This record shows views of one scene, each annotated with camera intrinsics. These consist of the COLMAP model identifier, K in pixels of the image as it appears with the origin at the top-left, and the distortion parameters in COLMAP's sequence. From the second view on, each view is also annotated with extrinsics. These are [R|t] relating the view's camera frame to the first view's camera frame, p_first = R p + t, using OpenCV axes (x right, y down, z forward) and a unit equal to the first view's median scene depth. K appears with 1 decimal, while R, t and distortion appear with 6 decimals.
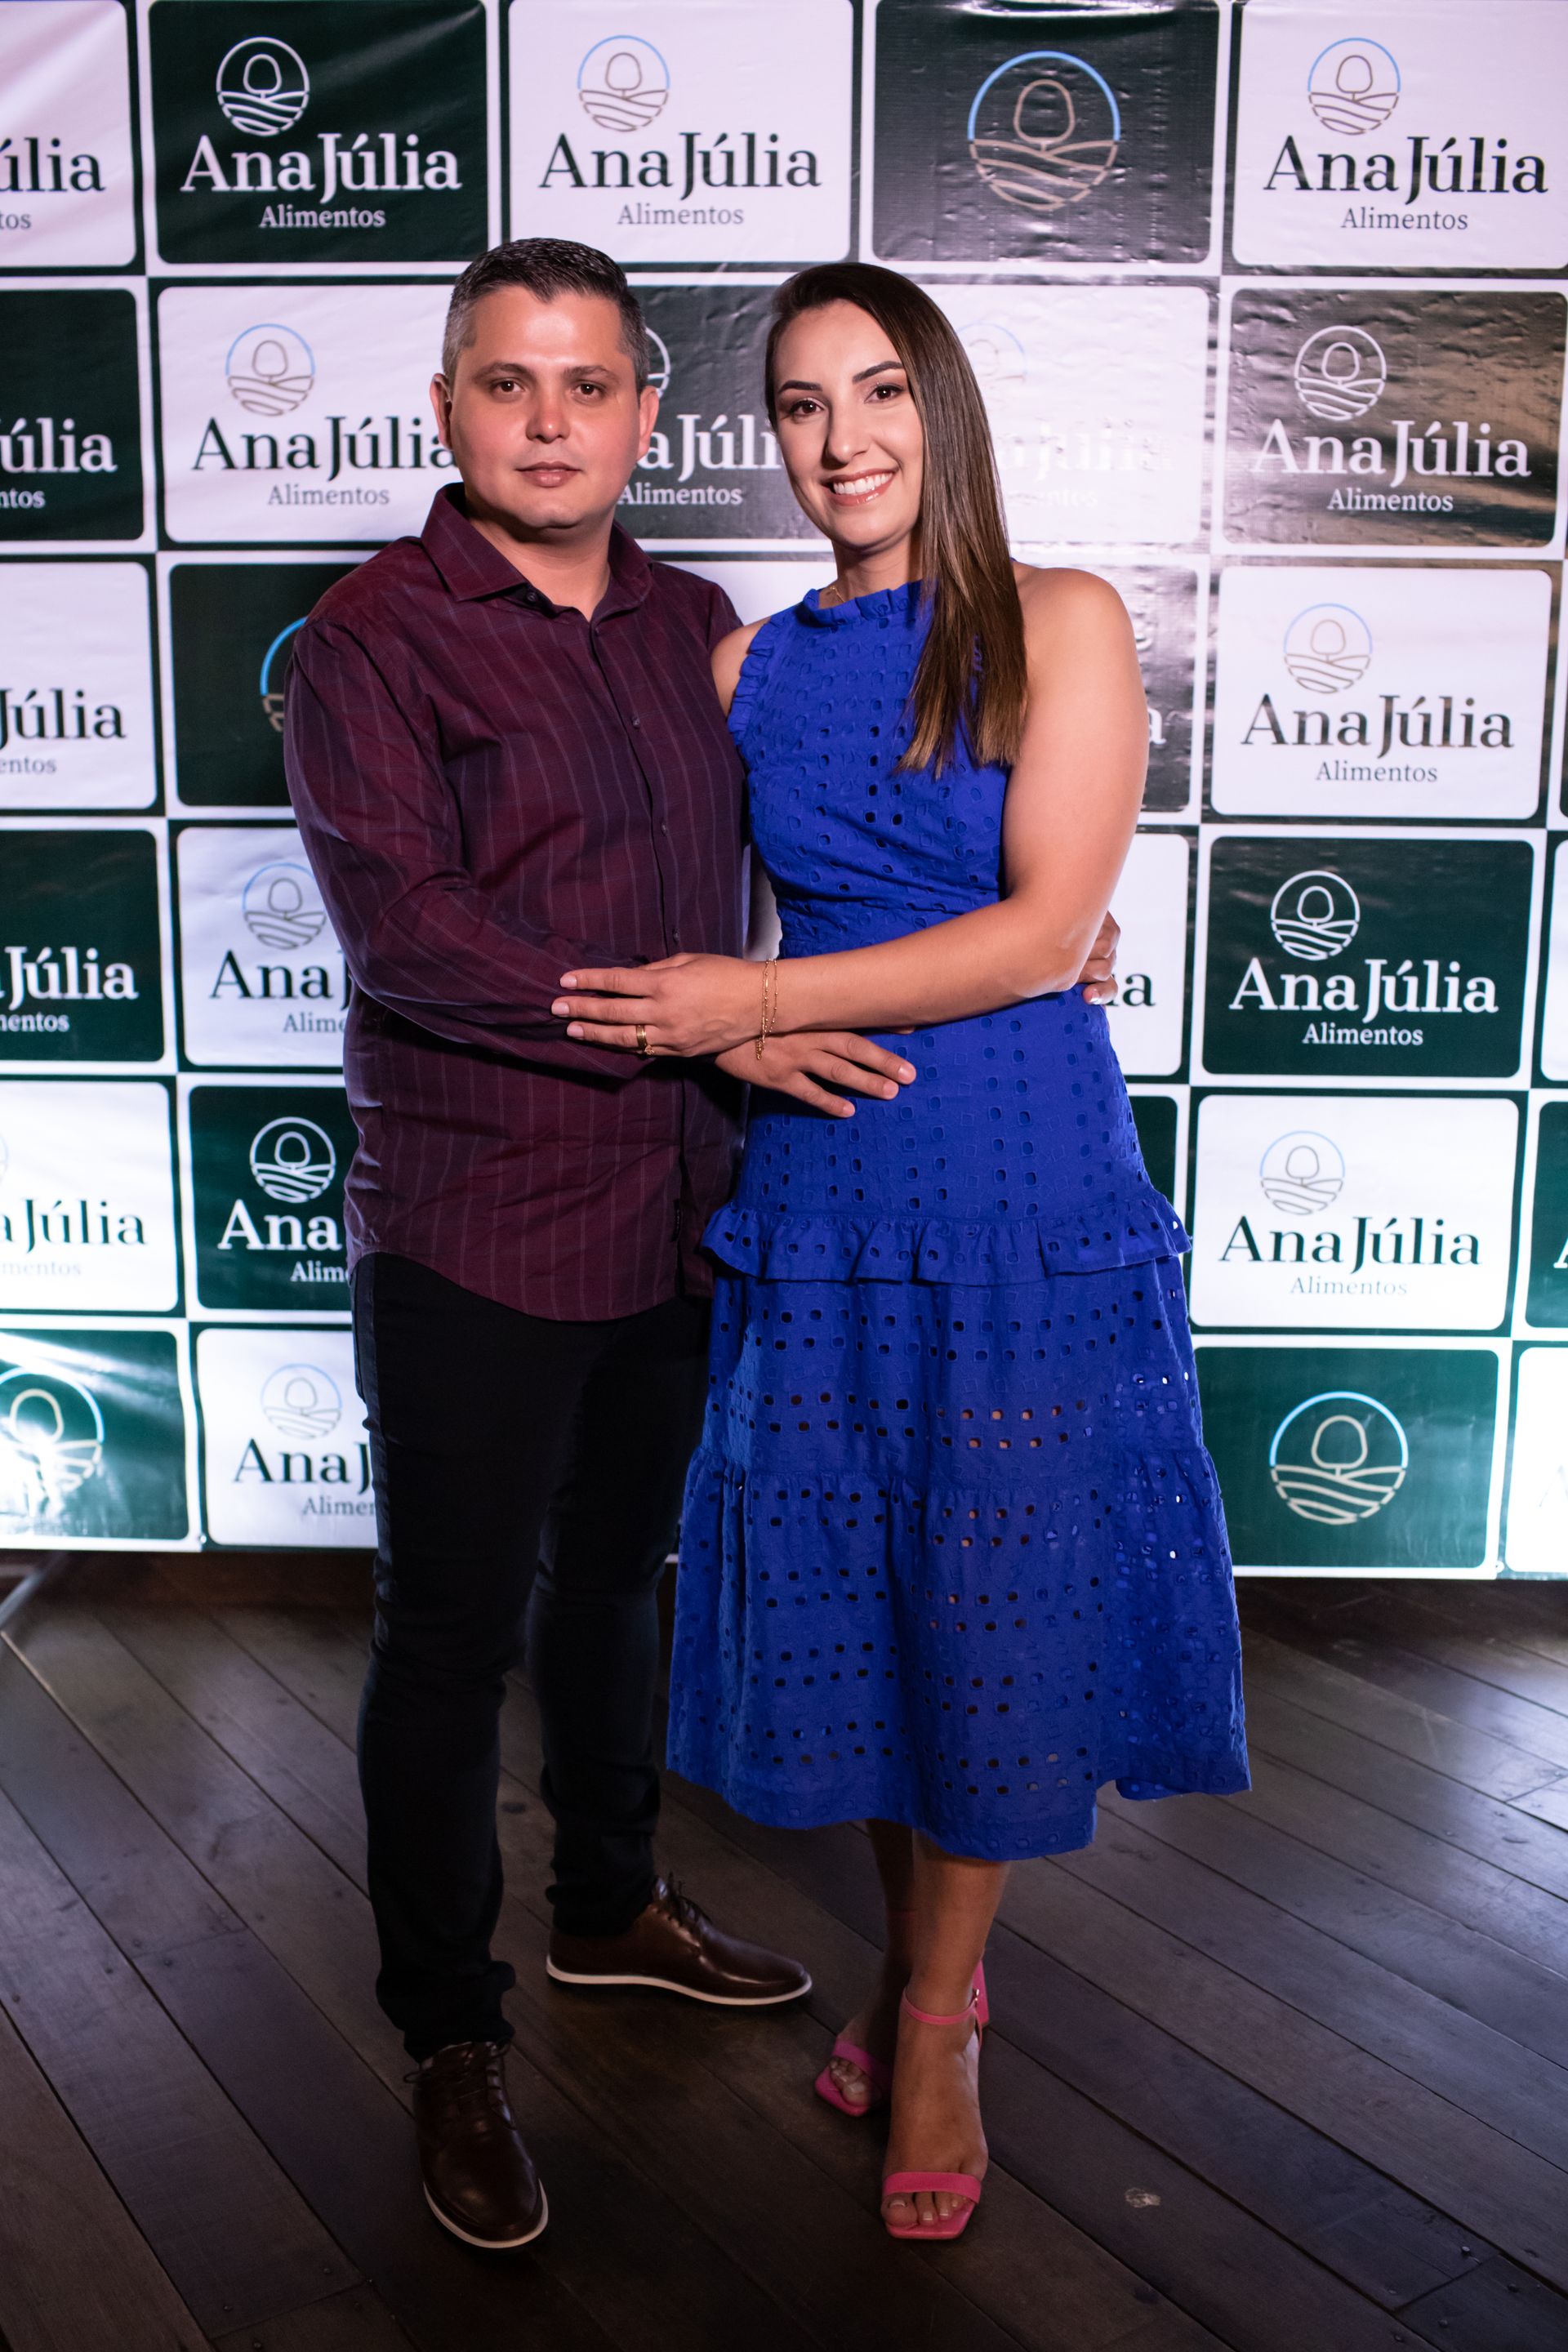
lens RADIAL K [[2410.5, 0, 761.5], [0, 2410.5, 1222.1], [0, 0, 1]] dist [-0.100838, 0.138226]
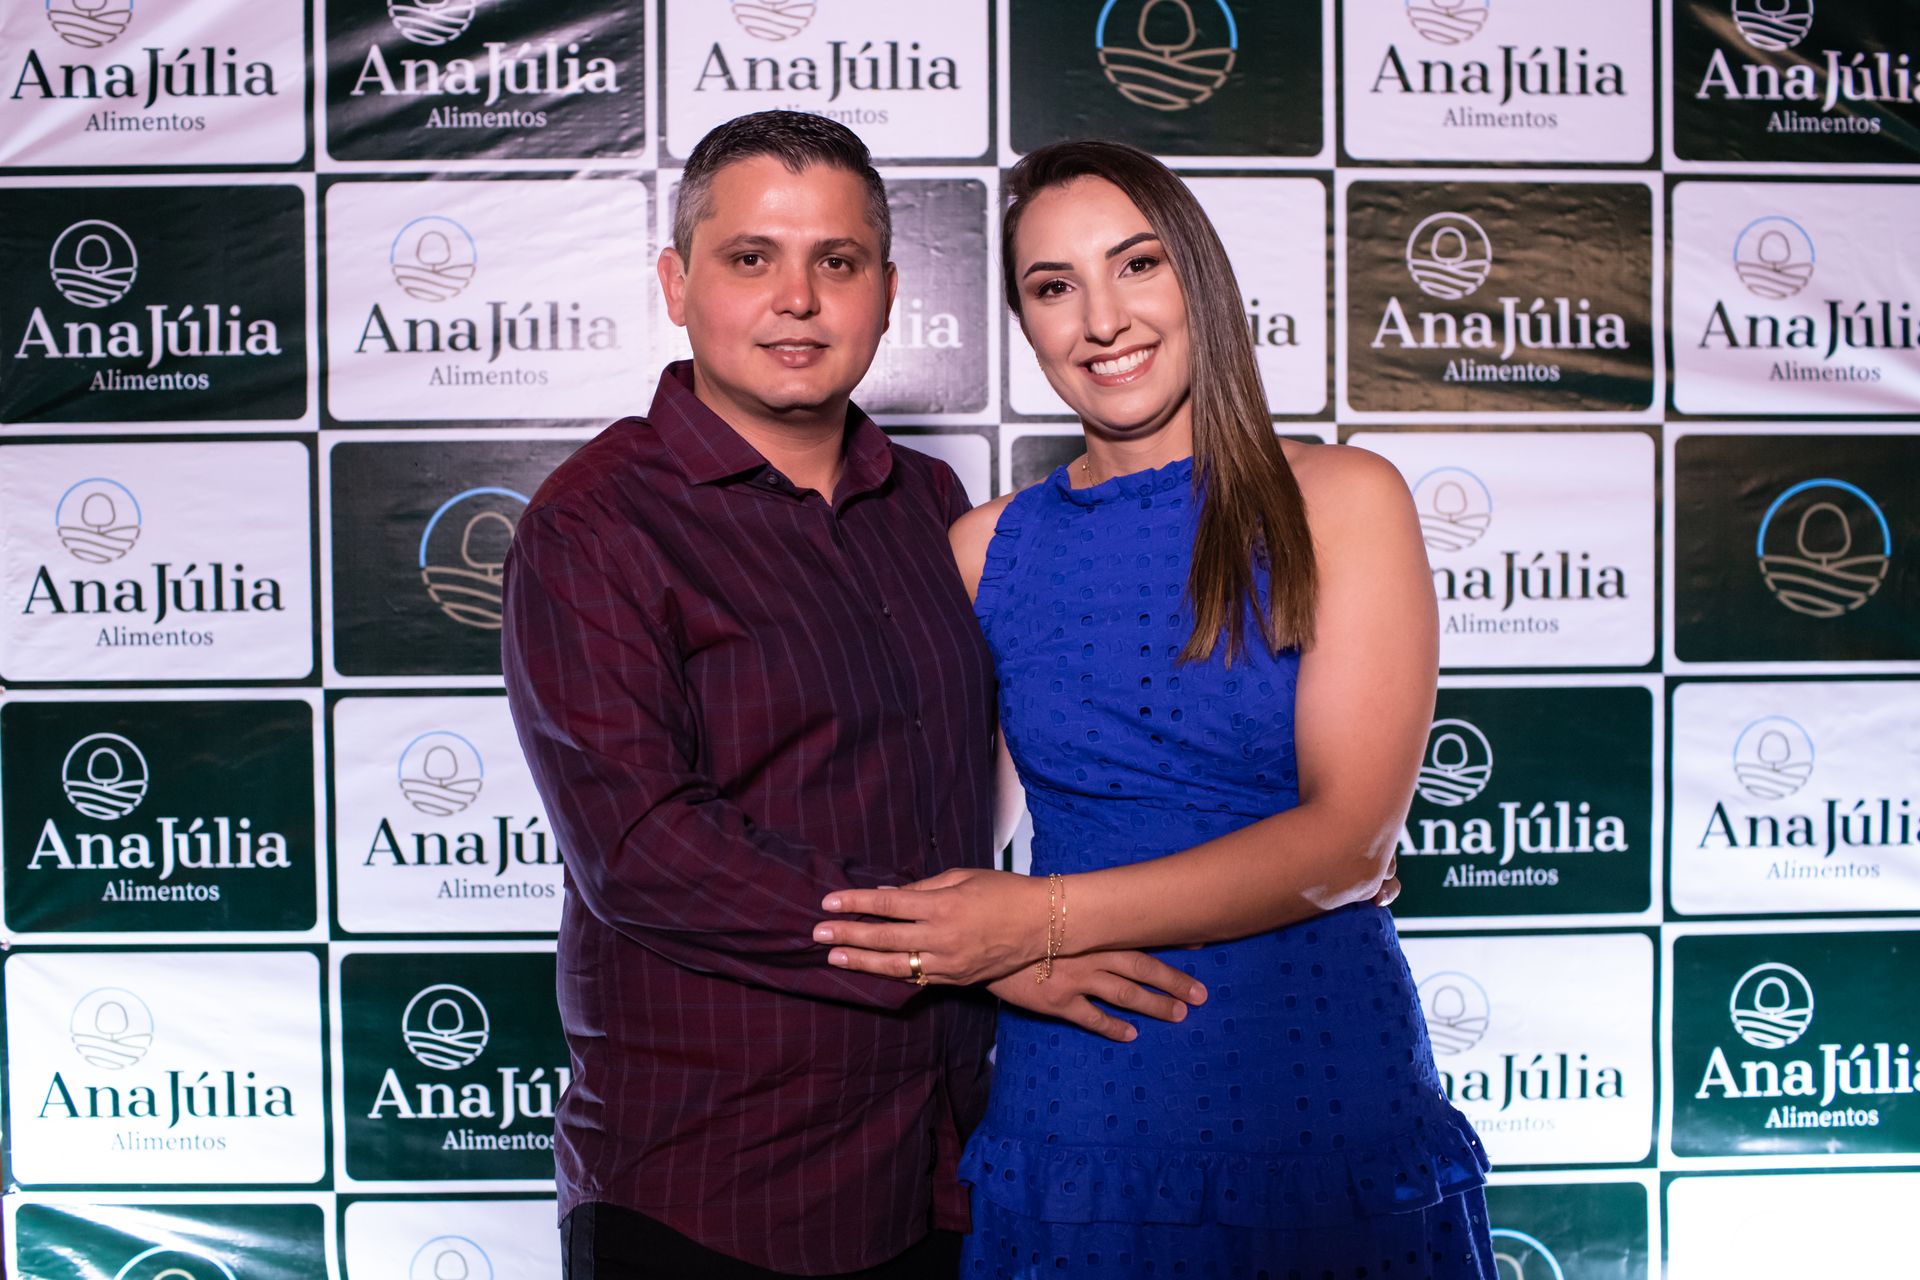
lens RADIAL K [[2072.7, 0, 908.1], [0, 2072.7, 630.2], [0, 0, 1]] dist [-0.103469, 0.145805]
pose [[0.998046, -0.016445, 0.060281, -0.057397], [0.026499, 0.985090, -0.169984, -0.041184], [-0.056587, 0.171250, 0.983601, 0.135476]]
